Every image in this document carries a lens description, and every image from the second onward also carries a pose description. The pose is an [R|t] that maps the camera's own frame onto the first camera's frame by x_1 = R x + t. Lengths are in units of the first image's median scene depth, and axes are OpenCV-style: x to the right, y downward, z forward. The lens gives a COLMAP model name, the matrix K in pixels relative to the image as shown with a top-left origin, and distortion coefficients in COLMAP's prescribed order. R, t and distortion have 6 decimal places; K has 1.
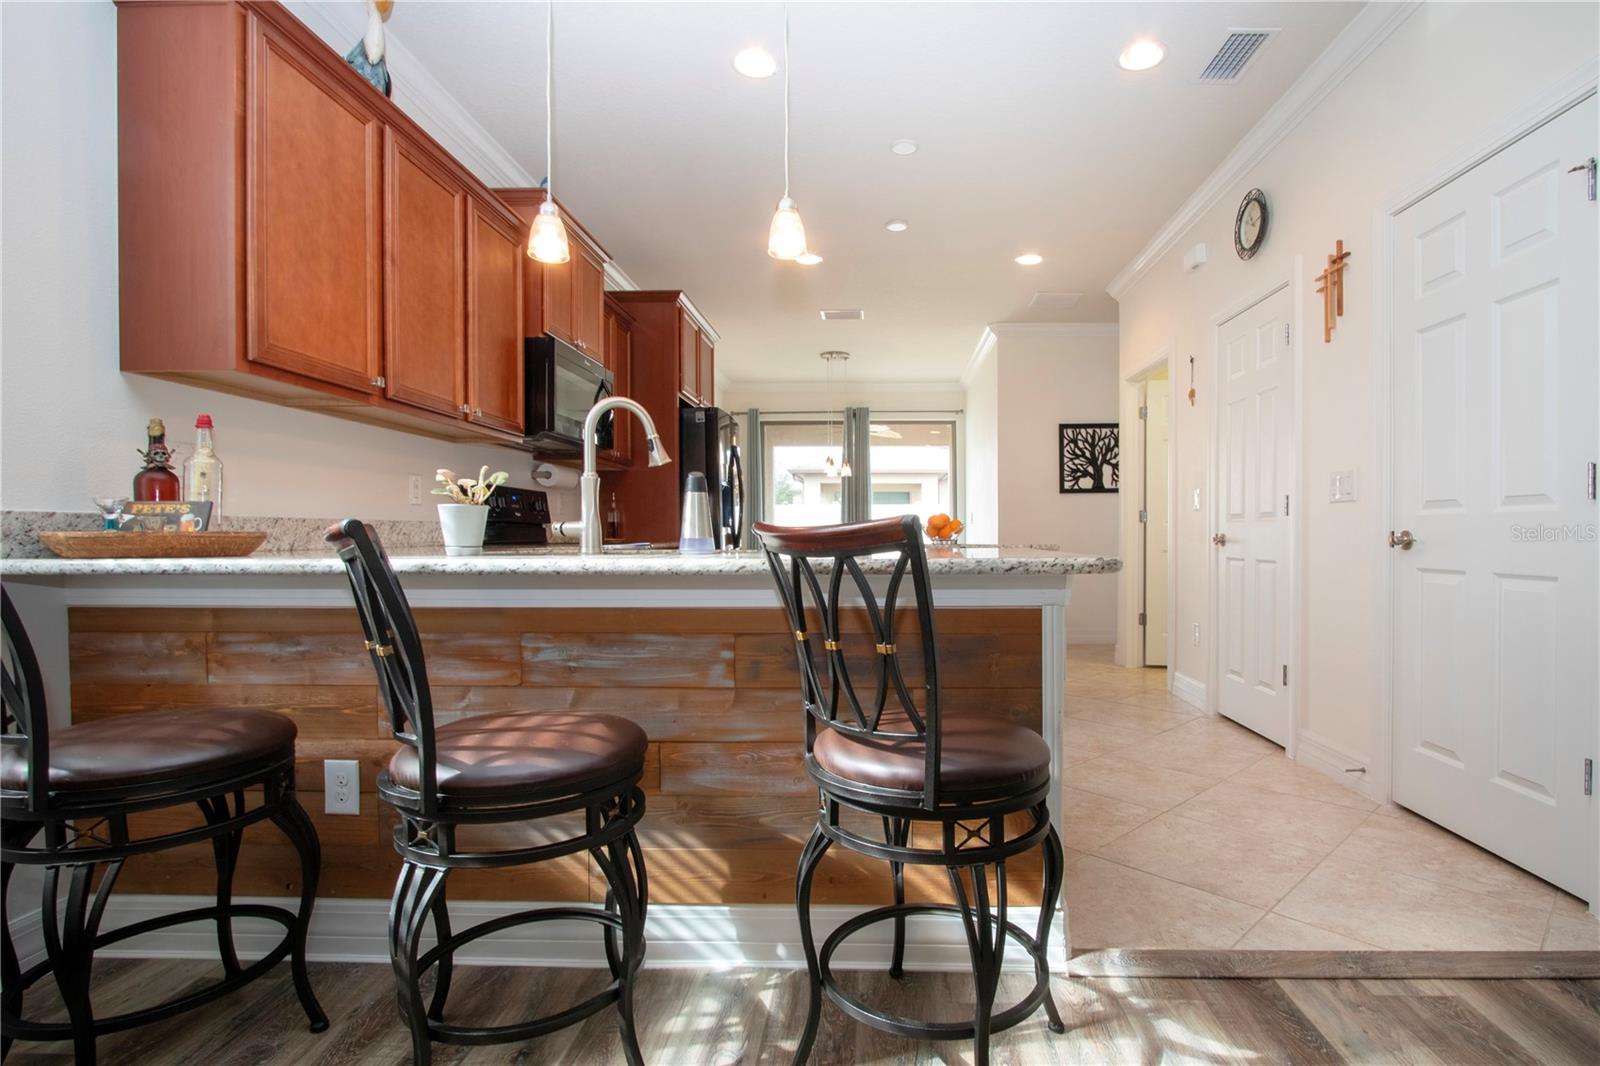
lens RADIAL K [[772.7, 0, 857.8], [0, 772.7, 533.4], [0, 0, 1]] dist [-0.030823, -0.000046]
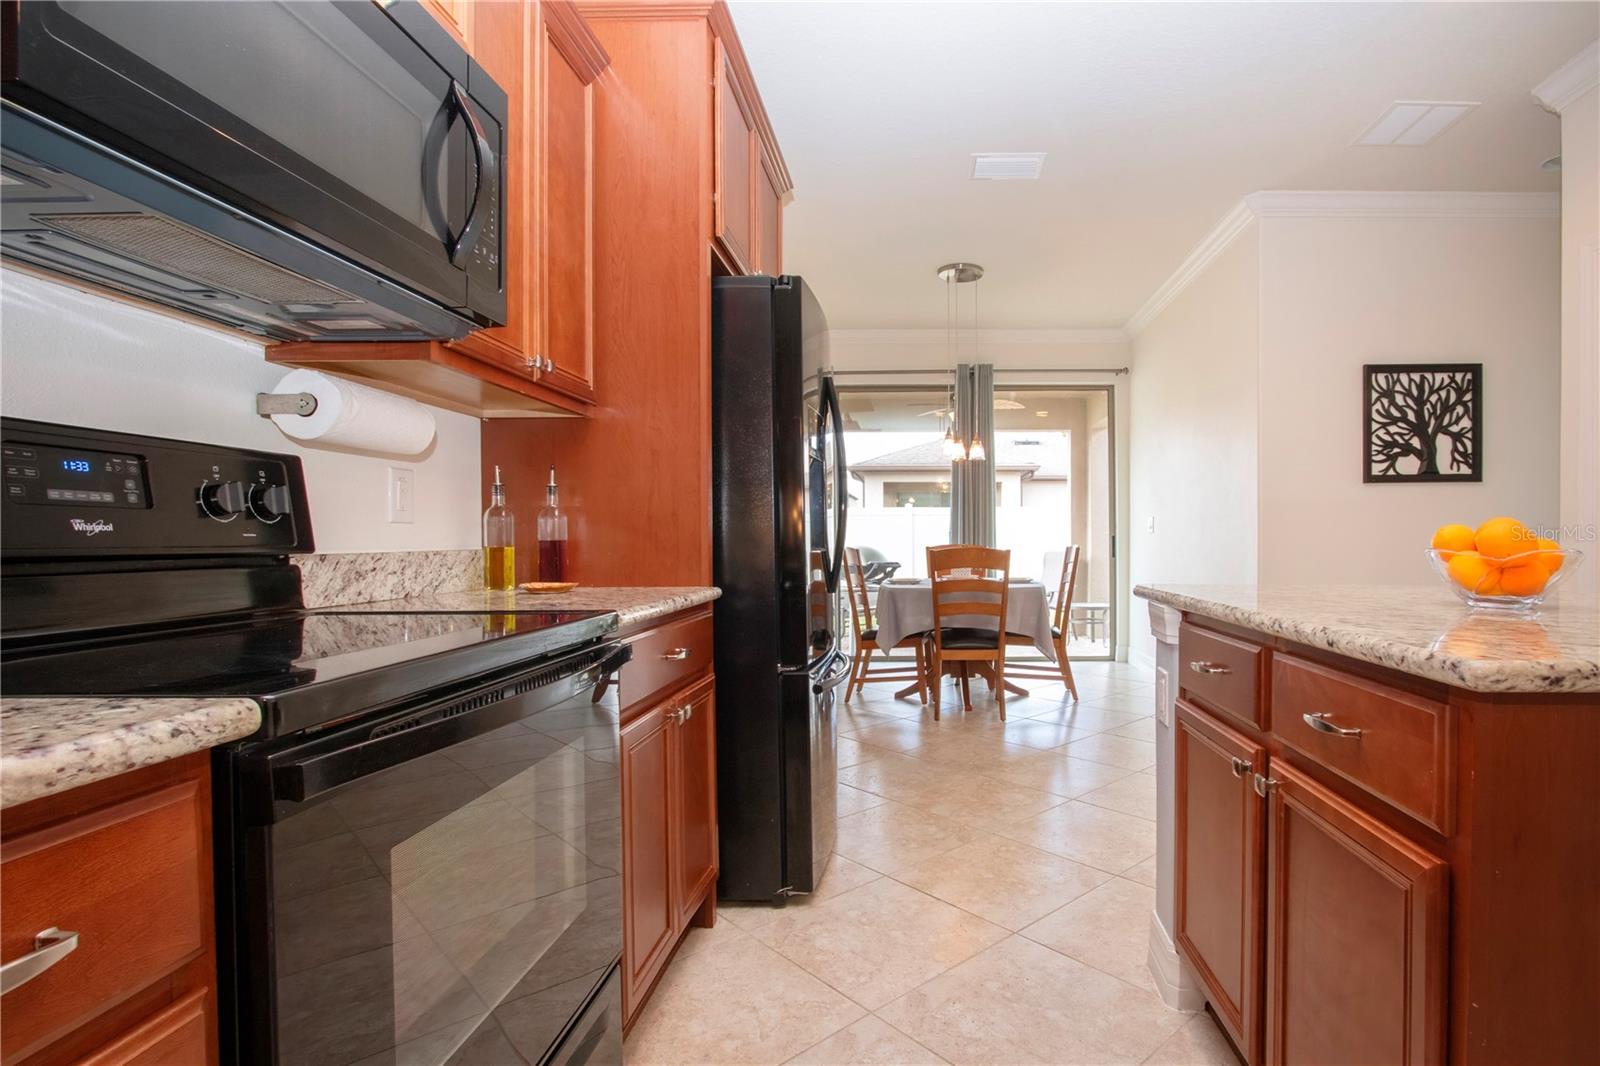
lens RADIAL K [[780.7, 0, 913.9], [0, 780.7, 550.1], [0, 0, 1]] dist [-0.018669, -0.000216]
pose [[0.999943, -0.002268, 0.010407, -0.124624], [0.002090, 0.999853, 0.017047, -0.016008], [-0.010445, -0.017024, 0.999801, 0.573045]]
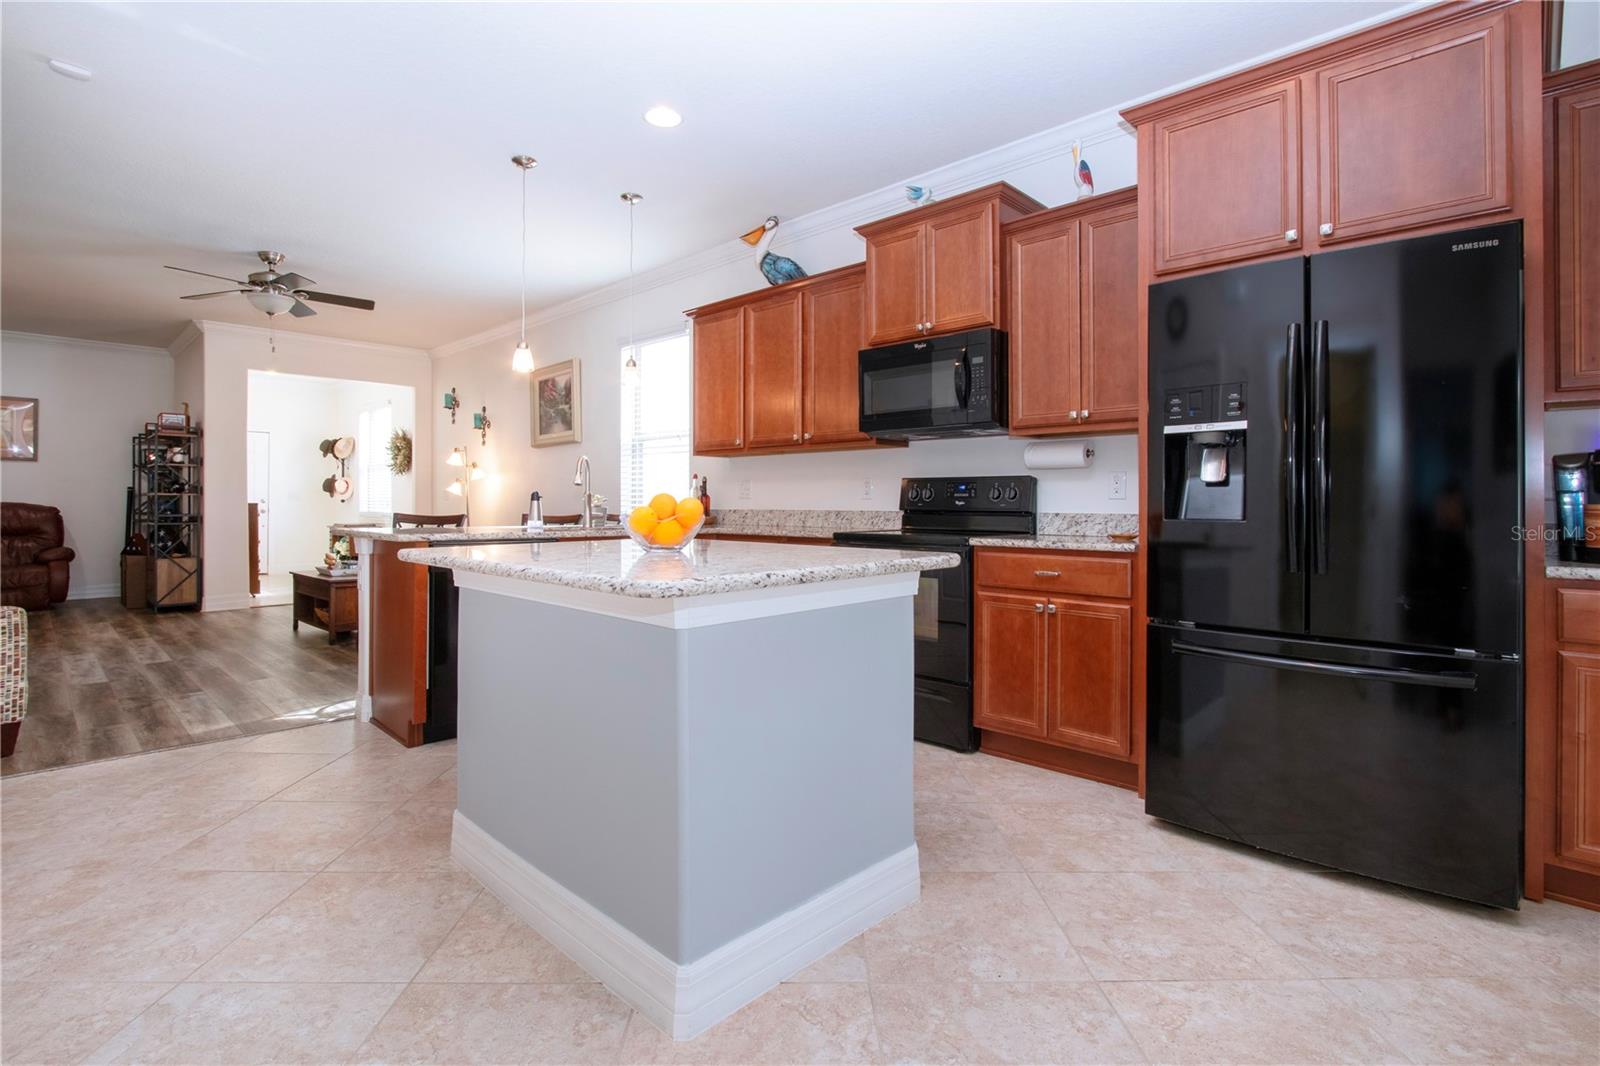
lens RADIAL K [[761.8, 0, 795.4], [0, 761.8, 507.1], [0, 0, 1]] dist [-0.020797, -0.000252]
pose [[-0.673470, -0.001095, -0.739214, 0.365351], [-0.003871, 0.999990, 0.002046, -0.016042], [0.739204, 0.004240, -0.673468, 1.201952]]
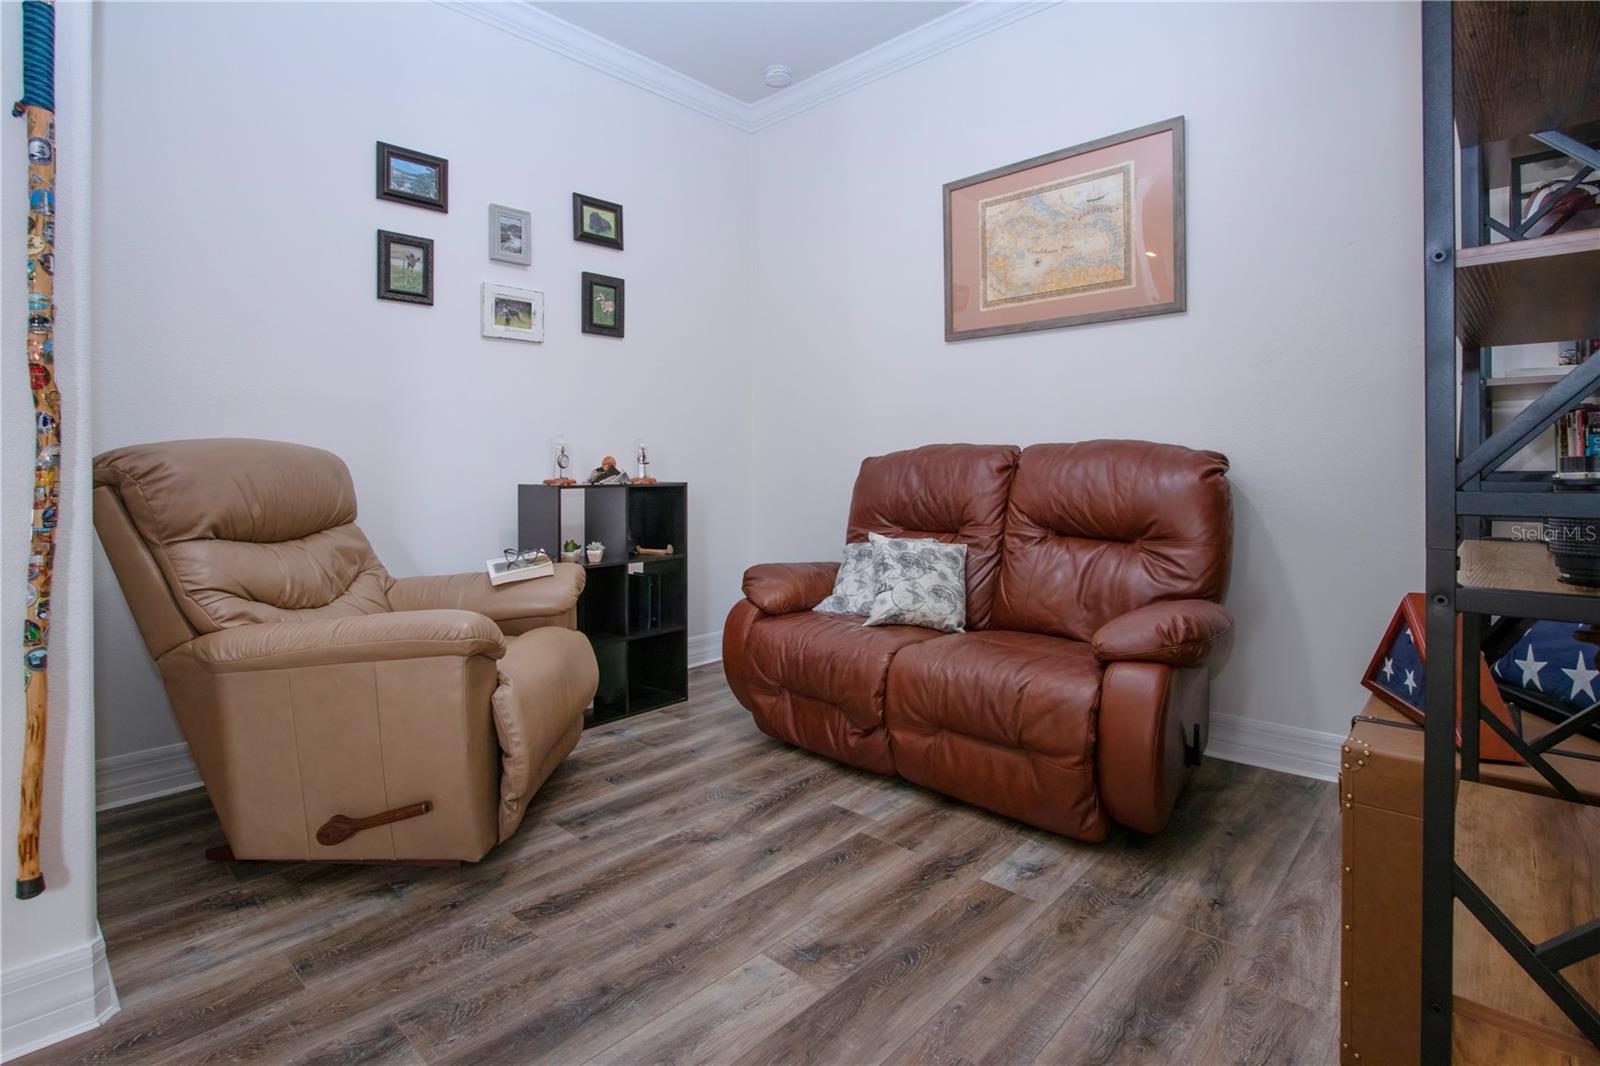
lens RADIAL K [[789.1, 0, 804.9], [0, 789.1, 450.1], [0, 0, 1]] dist [-0.003045, 0.000130]
pose [[-0.746728, 0.015677, 0.664945, 0.103542], [0.003005, 0.999791, -0.020197, 0.001697], [-0.665123, -0.013084, -0.746619, -0.567286]]
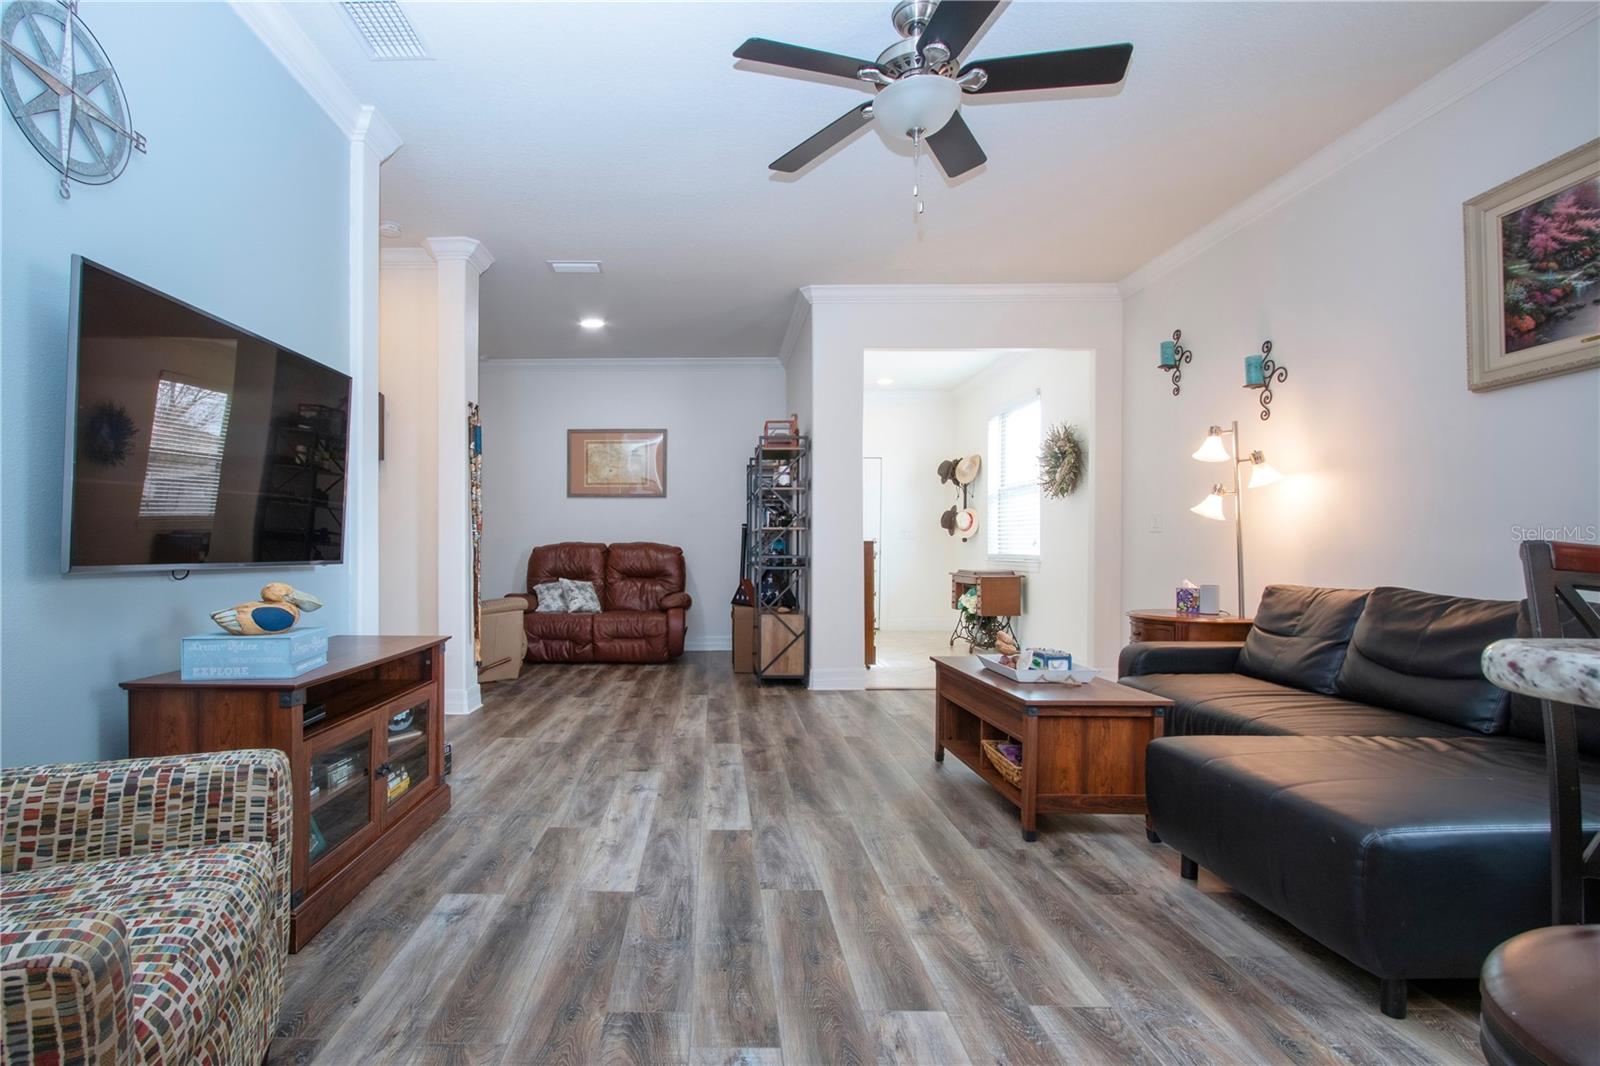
lens RADIAL K [[781.0, 0, 708.6], [0, 781.0, 555.9], [0, 0, 1]] dist [-0.001329, 0.010705]
pose [[-0.999790, -0.002895, -0.020307, 0.220003], [-0.003087, 0.999951, 0.009423, -0.003373], [0.020279, 0.009483, -0.999749, 0.424247]]
